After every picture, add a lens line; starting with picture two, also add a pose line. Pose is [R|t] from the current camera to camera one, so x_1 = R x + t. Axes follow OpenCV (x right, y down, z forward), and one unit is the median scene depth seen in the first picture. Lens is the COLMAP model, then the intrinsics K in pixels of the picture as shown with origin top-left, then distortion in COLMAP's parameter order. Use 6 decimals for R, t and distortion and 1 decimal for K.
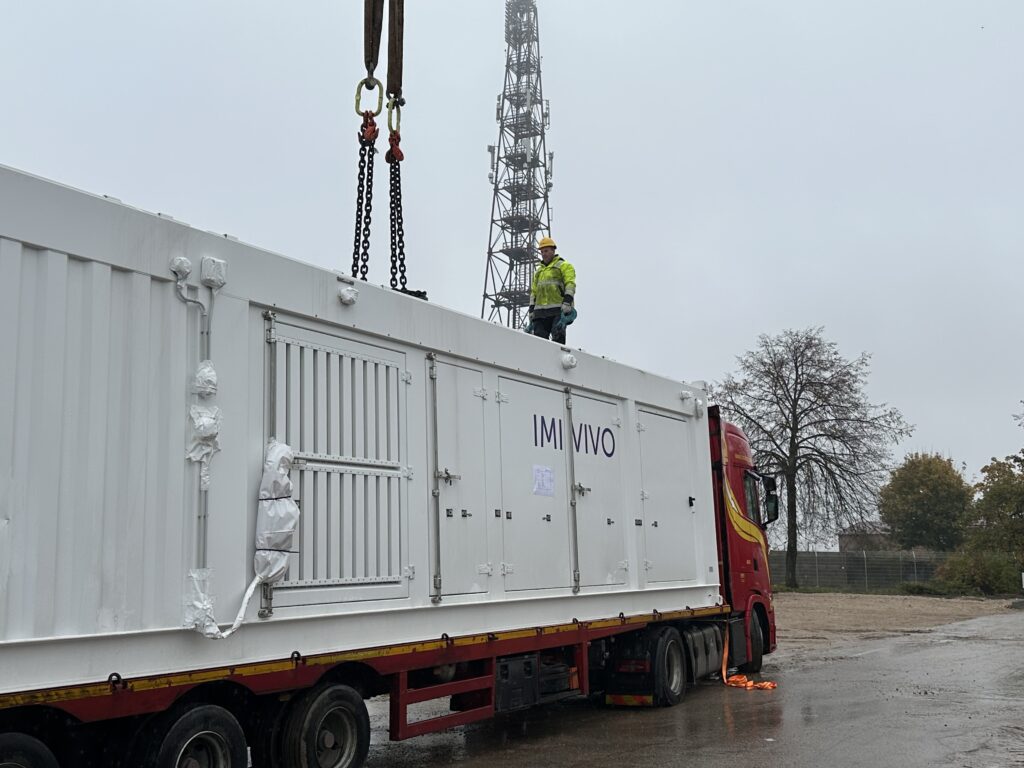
lens RADIAL K [[1137.9, 0, 512.0], [0, 1137.9, 384.0], [0, 0, 1]] dist [0.167172, 0.003136]
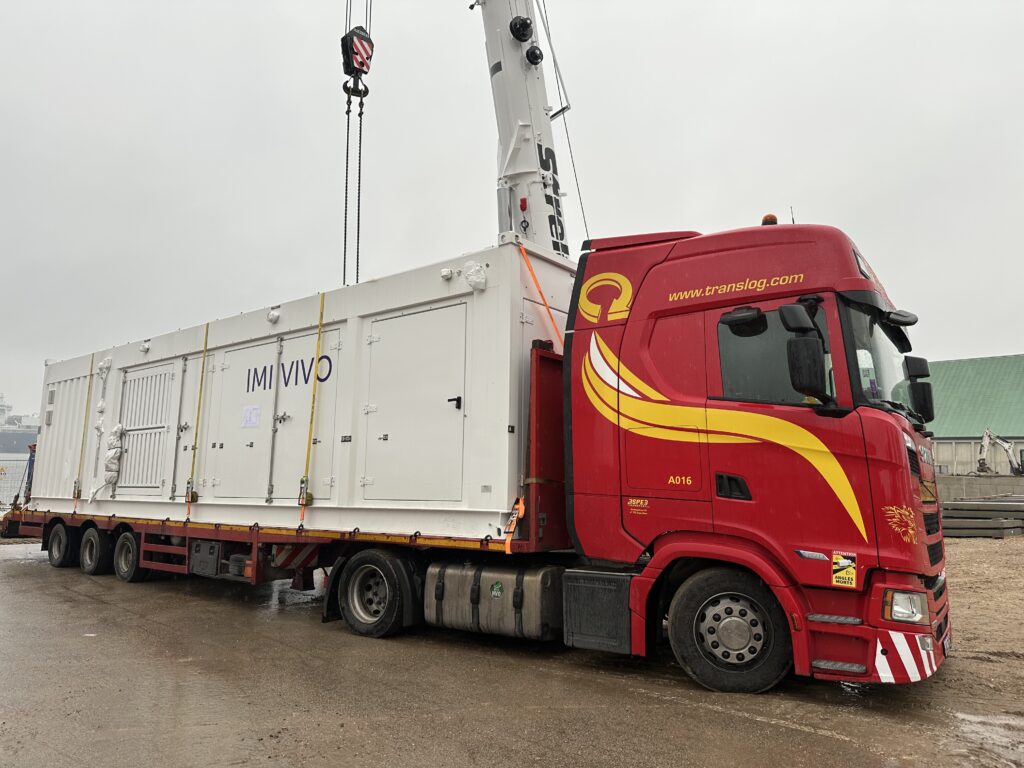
lens RADIAL K [[713.6, 0, 512.0], [0, 713.6, 384.0], [0, 0, 1]] dist [0.005042, -0.001169]
pose [[-0.124961, -0.110592, -0.985979, 1.002583], [0.158294, 0.978817, -0.129851, 0.250779], [0.979453, -0.172301, -0.104808, 1.717165]]
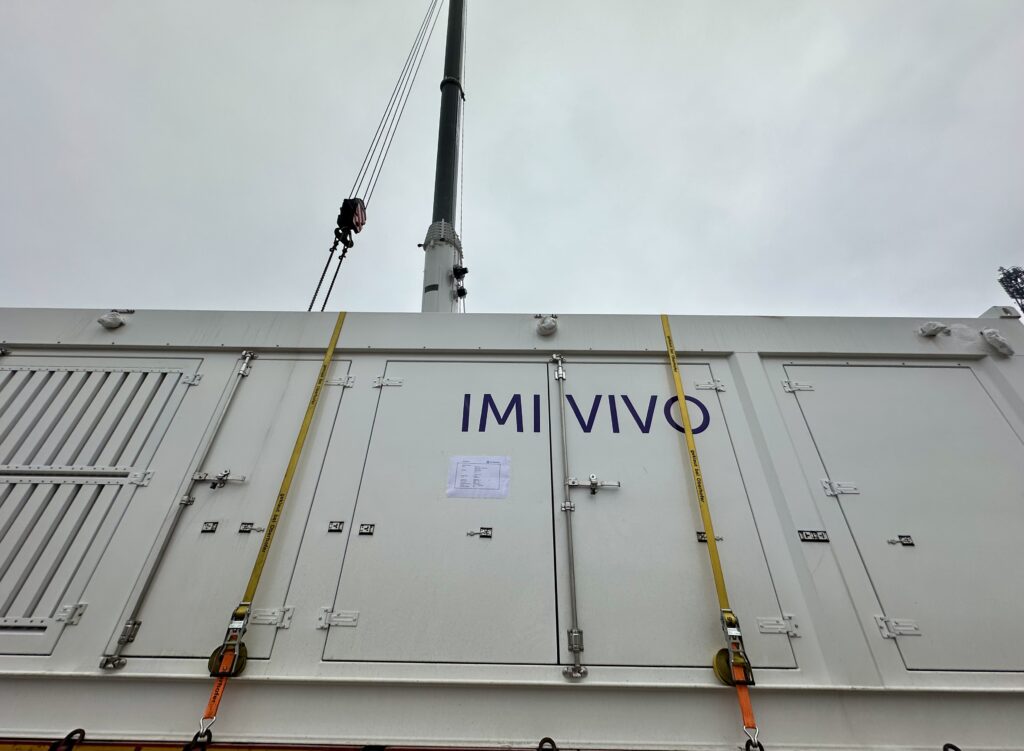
lens RADIAL K [[425.0, 0, 498.9], [0, 425.0, 391.8], [0, 0, 1]] dist [-0.000211, -0.000120]
pose [[0.514223, -0.415041, -0.750543, 0.299678], [0.105311, 0.899043, -0.425008, 0.182163], [0.851166, 0.139508, 0.506017, 1.081933]]
